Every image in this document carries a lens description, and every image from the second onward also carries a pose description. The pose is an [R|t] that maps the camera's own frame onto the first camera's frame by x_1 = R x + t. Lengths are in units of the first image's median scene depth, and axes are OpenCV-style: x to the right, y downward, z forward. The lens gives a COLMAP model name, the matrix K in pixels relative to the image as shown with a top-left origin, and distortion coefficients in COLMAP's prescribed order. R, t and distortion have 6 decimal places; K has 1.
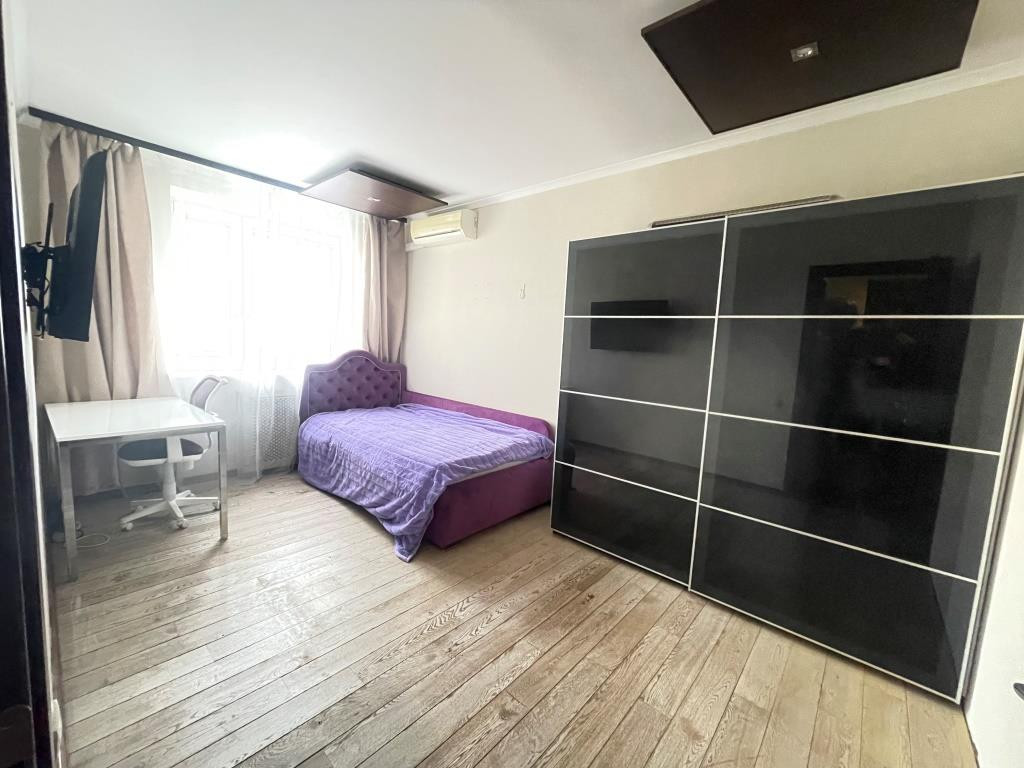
lens RADIAL K [[412.8, 0, 512.0], [0, 412.8, 384.0], [0, 0, 1]] dist [-0.000438, -0.000014]
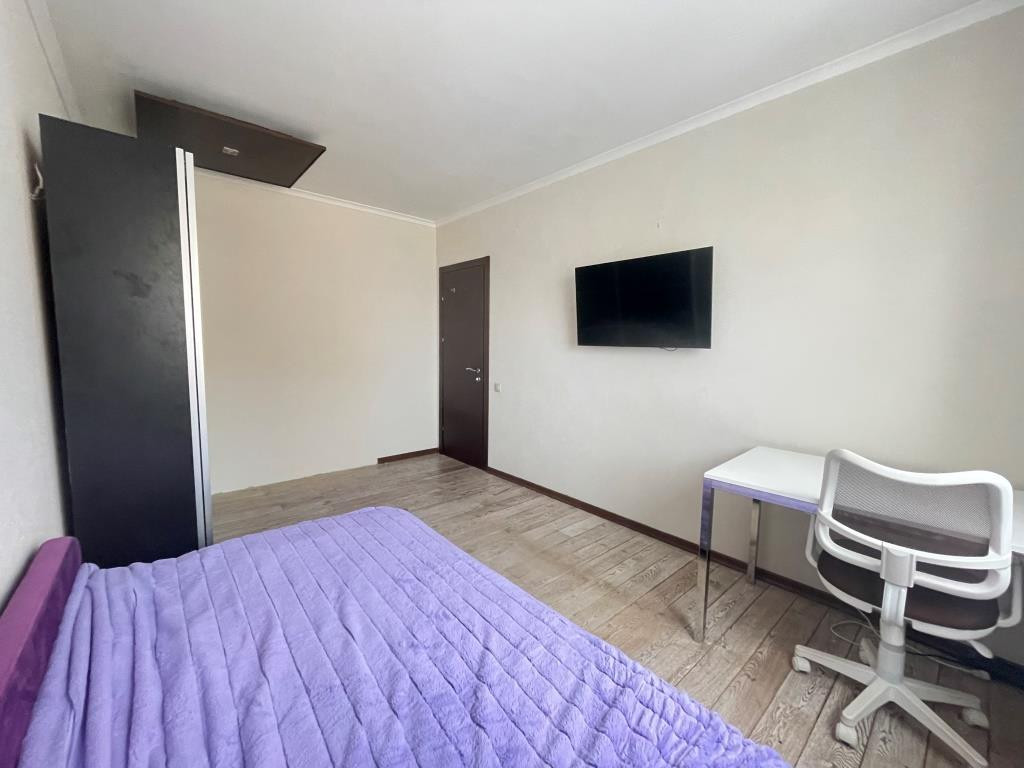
lens RADIAL K [[412.8, 0, 512.0], [0, 412.8, 384.0], [0, 0, 1]] dist [-0.000438, -0.000014]
pose [[-0.989056, -0.084019, 0.121282, -0.568668], [-0.058116, 0.977416, 0.203176, -0.223736], [-0.135614, 0.193904, -0.971602, 2.145493]]
